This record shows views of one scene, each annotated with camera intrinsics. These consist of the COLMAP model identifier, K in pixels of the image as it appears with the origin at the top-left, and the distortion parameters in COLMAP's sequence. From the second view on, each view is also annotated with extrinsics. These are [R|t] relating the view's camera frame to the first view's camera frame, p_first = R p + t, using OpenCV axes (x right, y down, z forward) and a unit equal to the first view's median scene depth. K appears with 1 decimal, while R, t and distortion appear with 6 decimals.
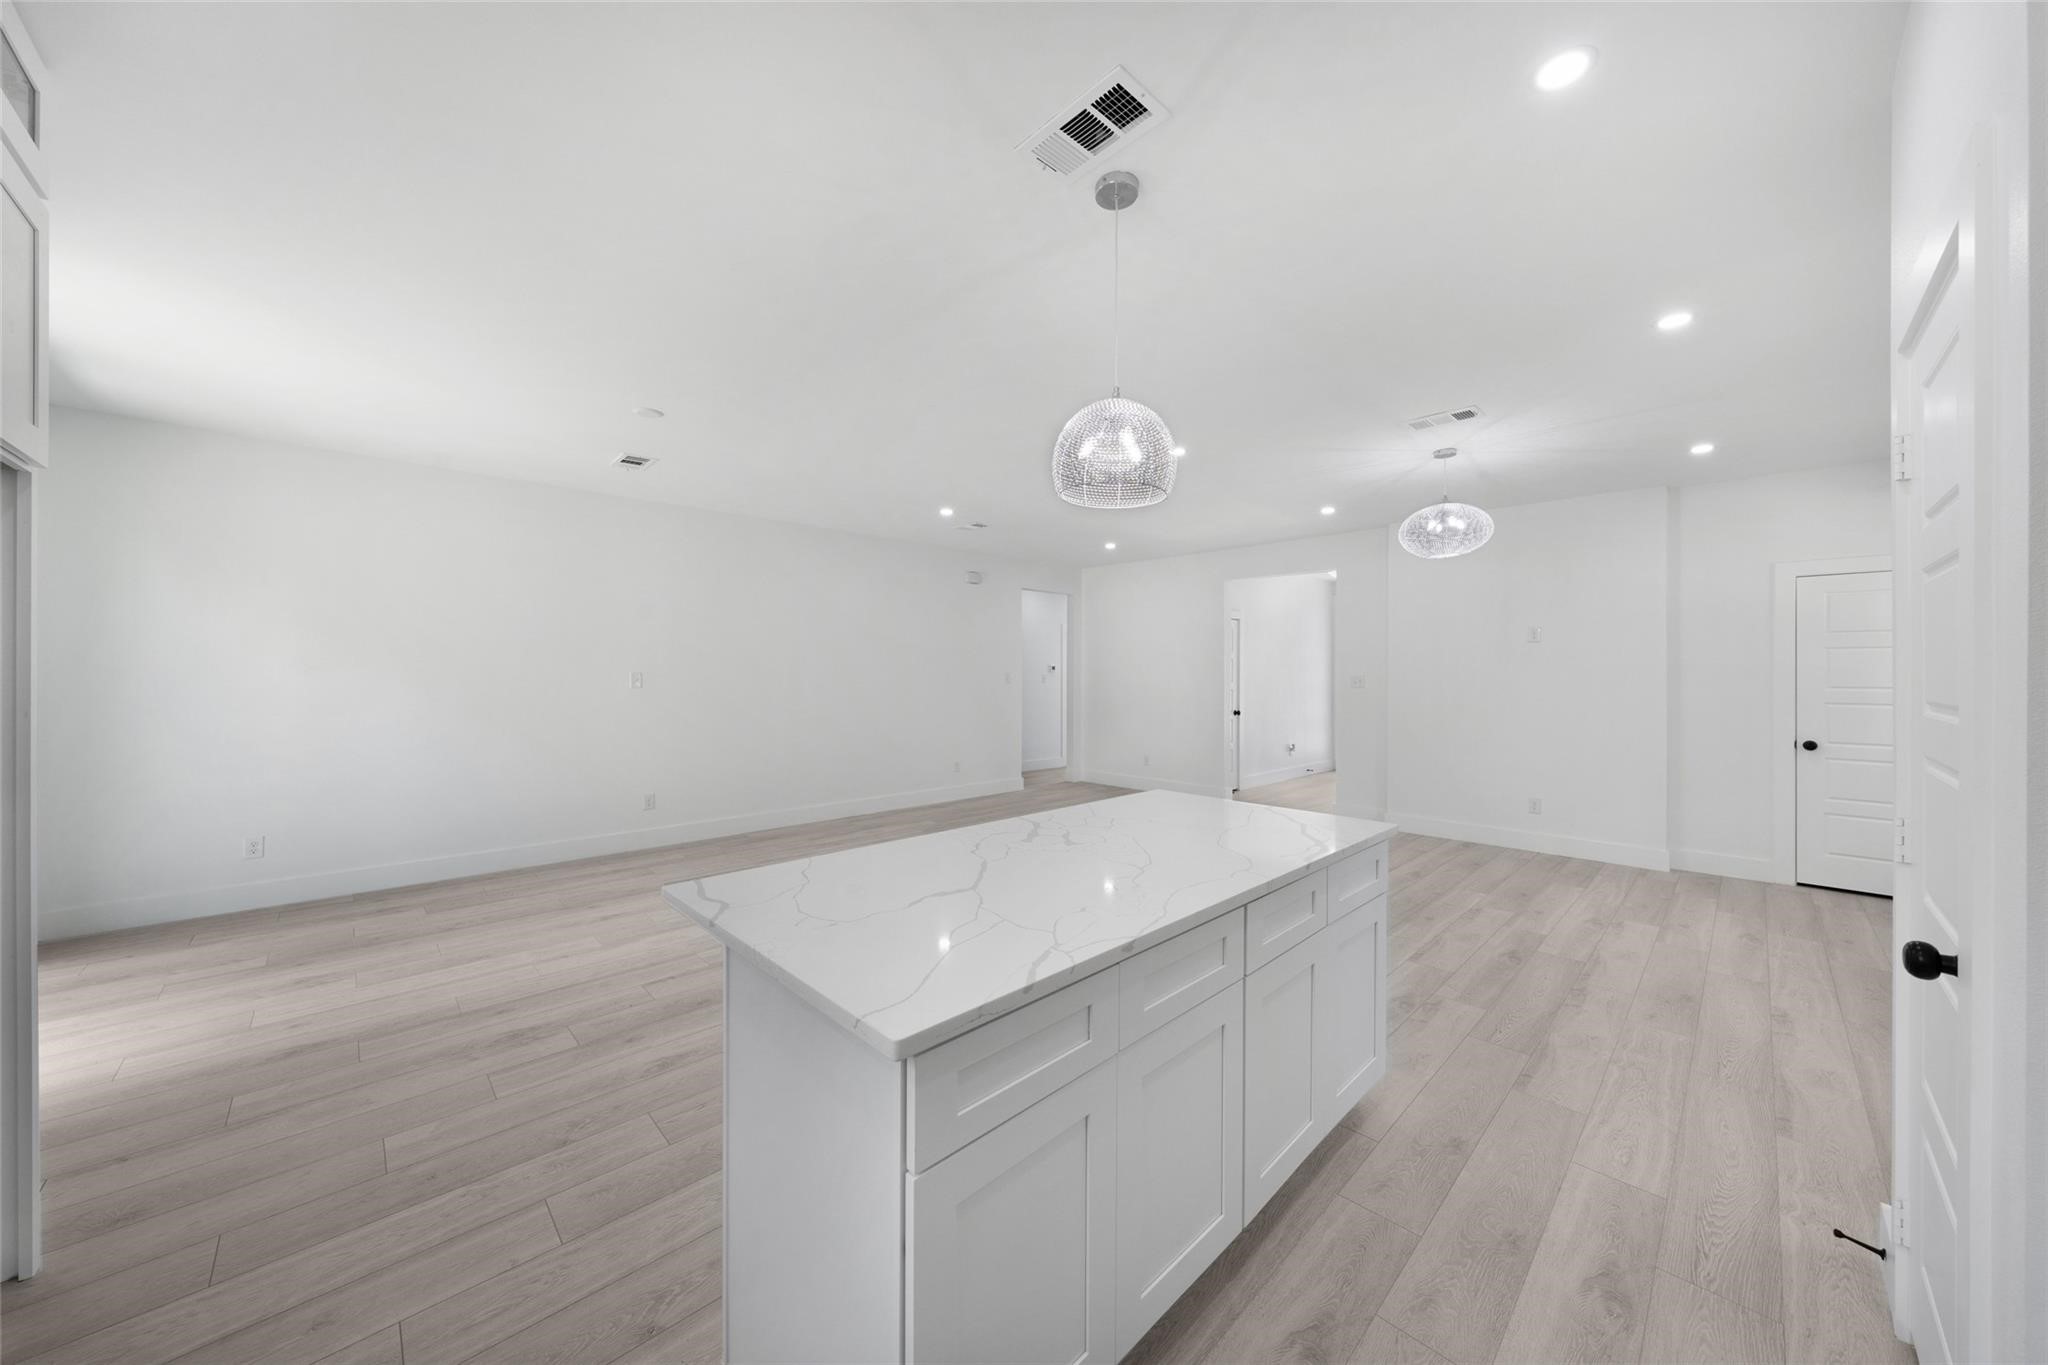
lens RADIAL K [[708.8, 0, 1021.6], [0, 708.8, 665.9], [0, 0, 1]] dist [-0.001163, -0.000027]
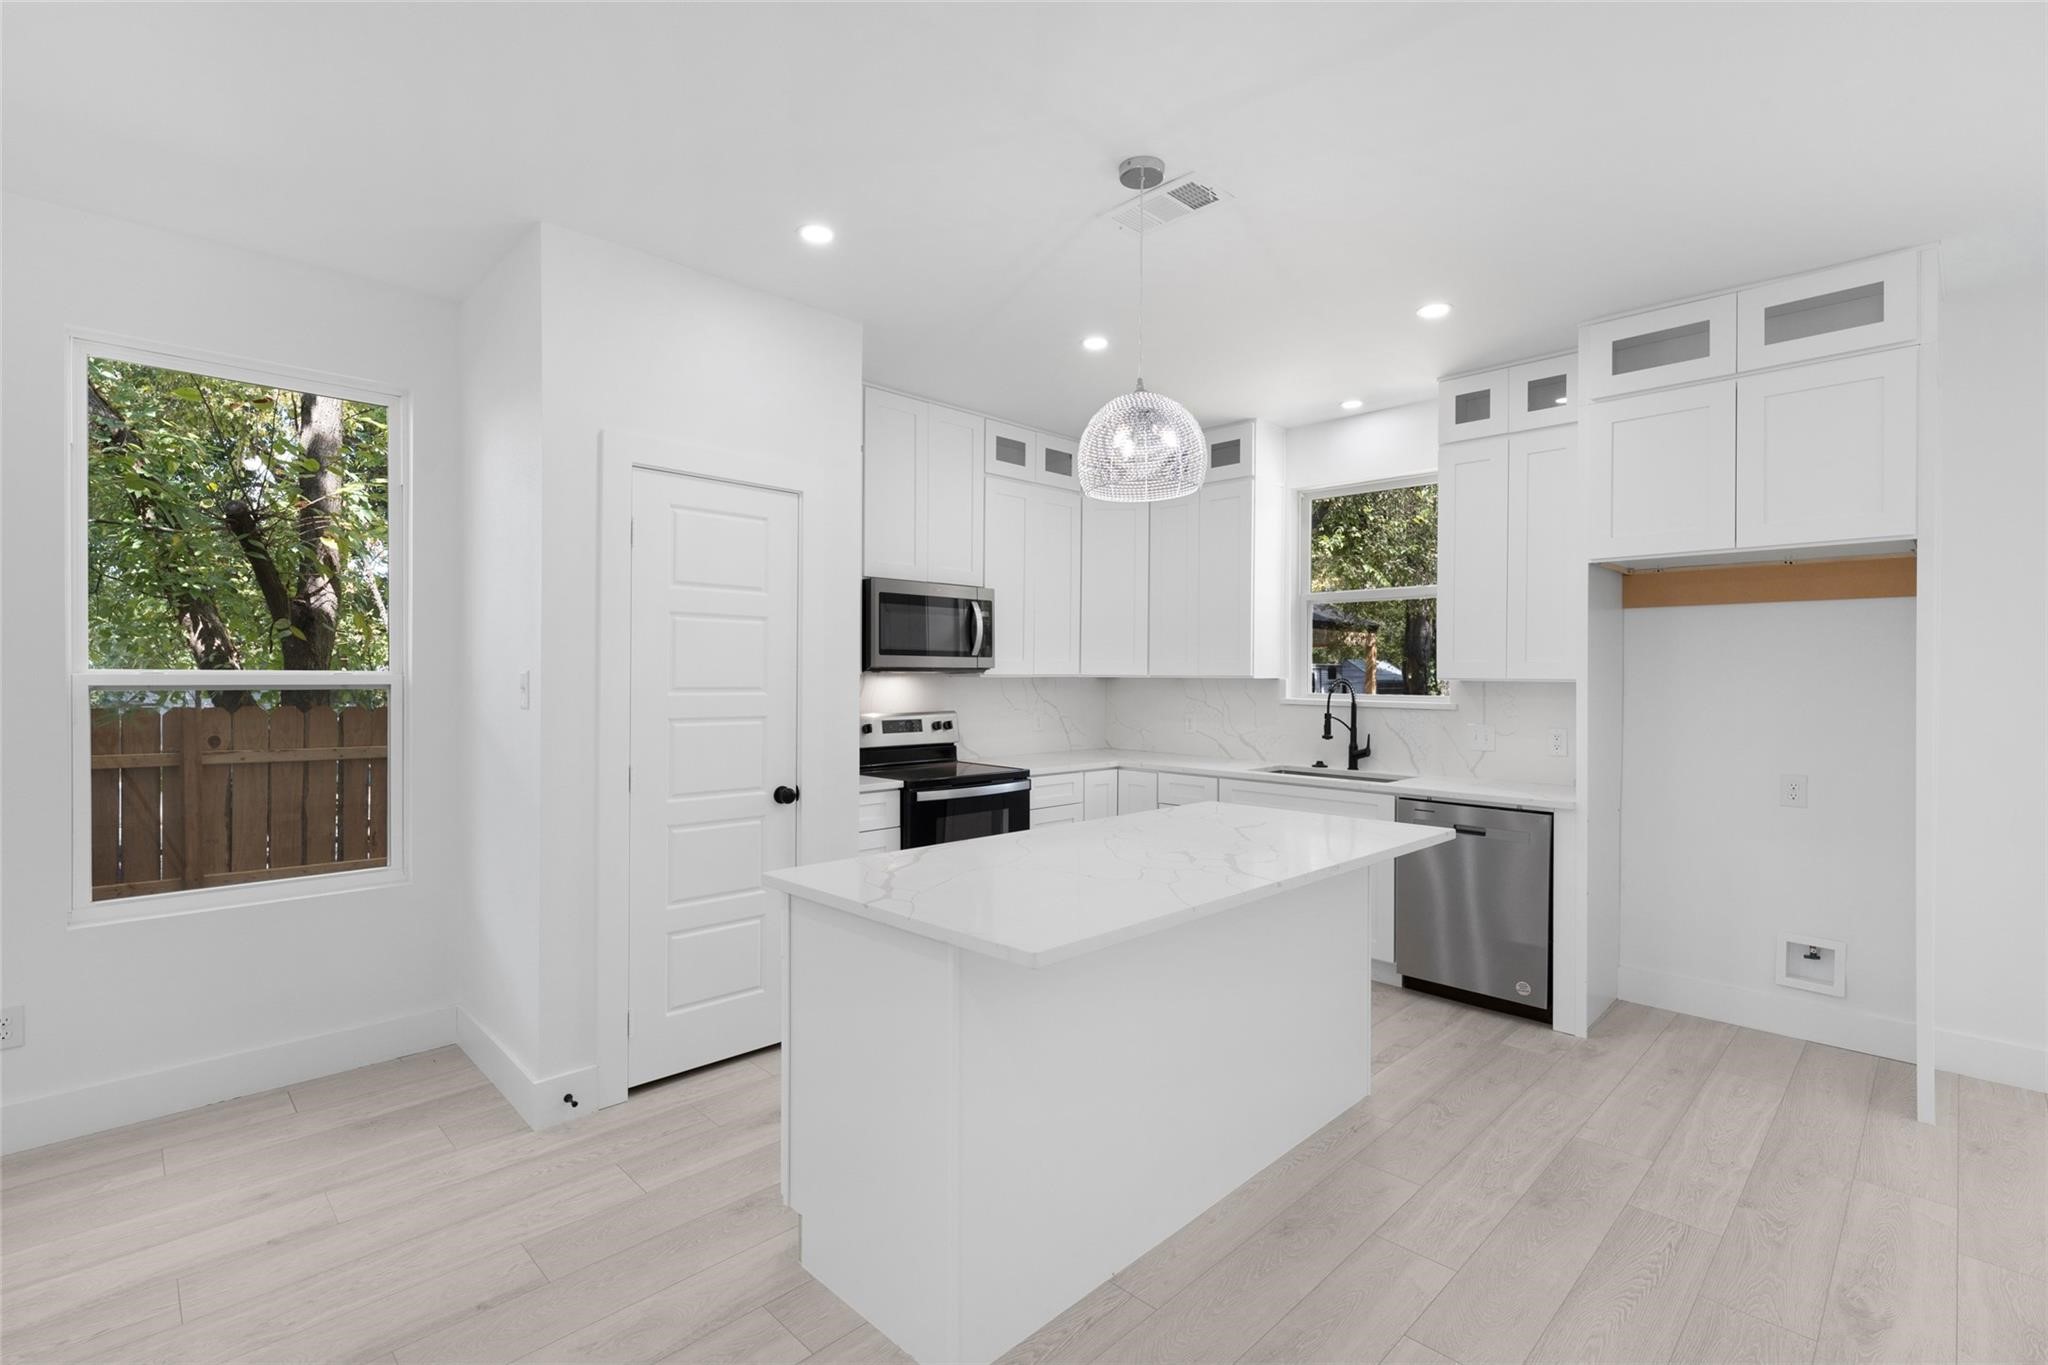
lens RADIAL K [[930.1, 0, 1024.0], [0, 930.1, 682.5], [0, 0, 1]] dist [0.001982, 0.000045]
pose [[-0.999849, -0.009196, -0.014752, 0.212121], [-0.009168, 0.999956, -0.001929, 0.016397], [0.014770, -0.001794, -0.999889, 1.578536]]
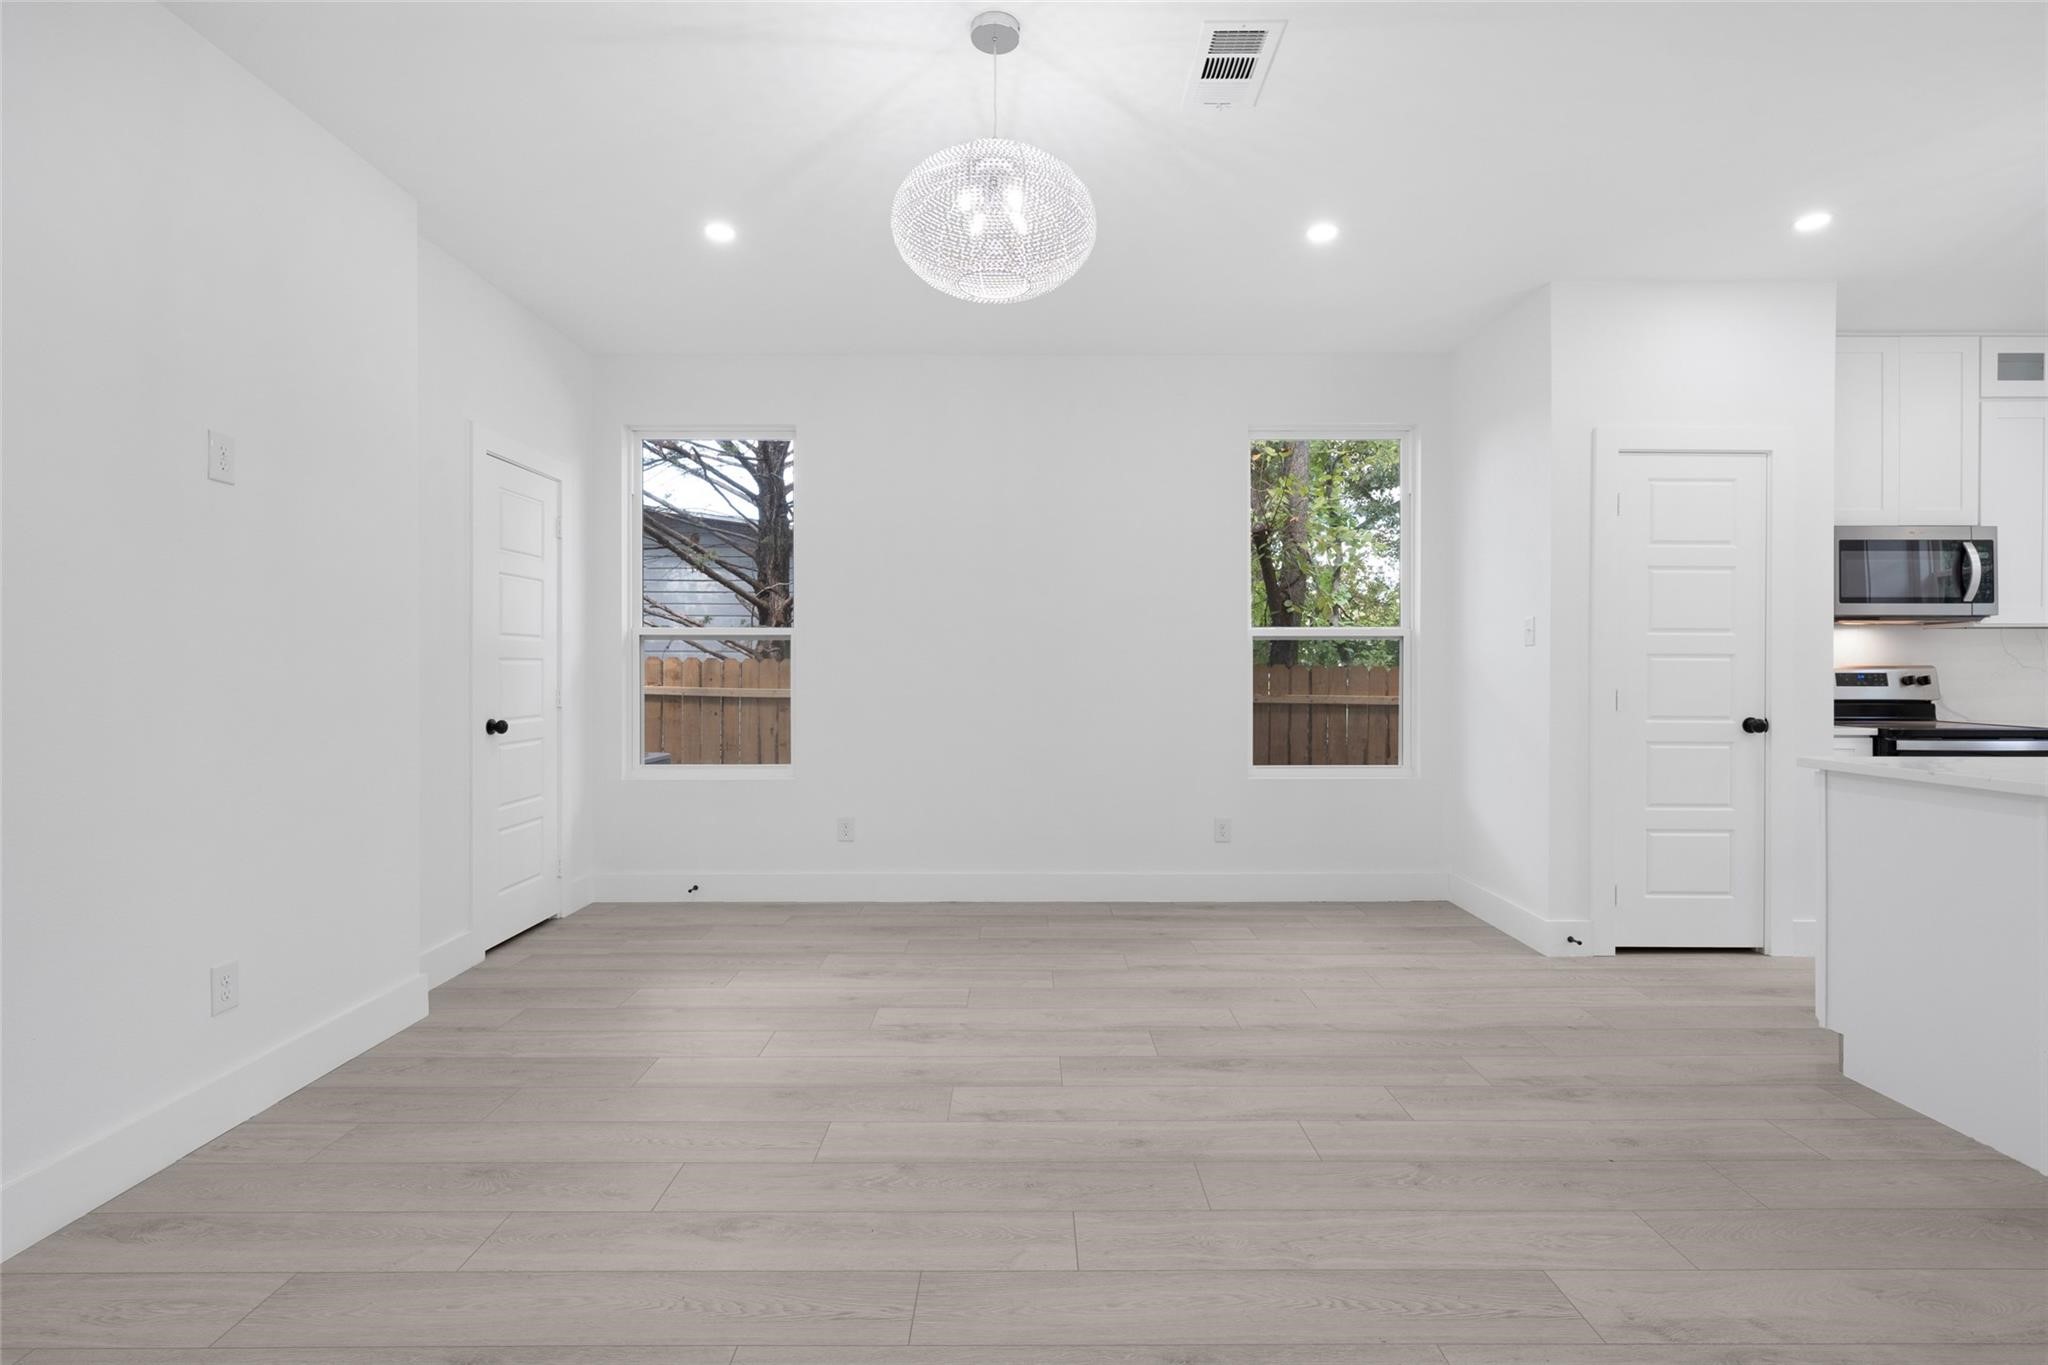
lens RADIAL K [[951.8, 0, 1019.8], [0, 951.8, 670.8], [0, 0, 1]] dist [0.000897, -0.000891]
pose [[-0.721244, -0.006337, 0.692652, 0.315148], [-0.010376, 0.999945, -0.001656, 0.096286], [-0.692603, -0.008381, -0.721270, 2.088080]]
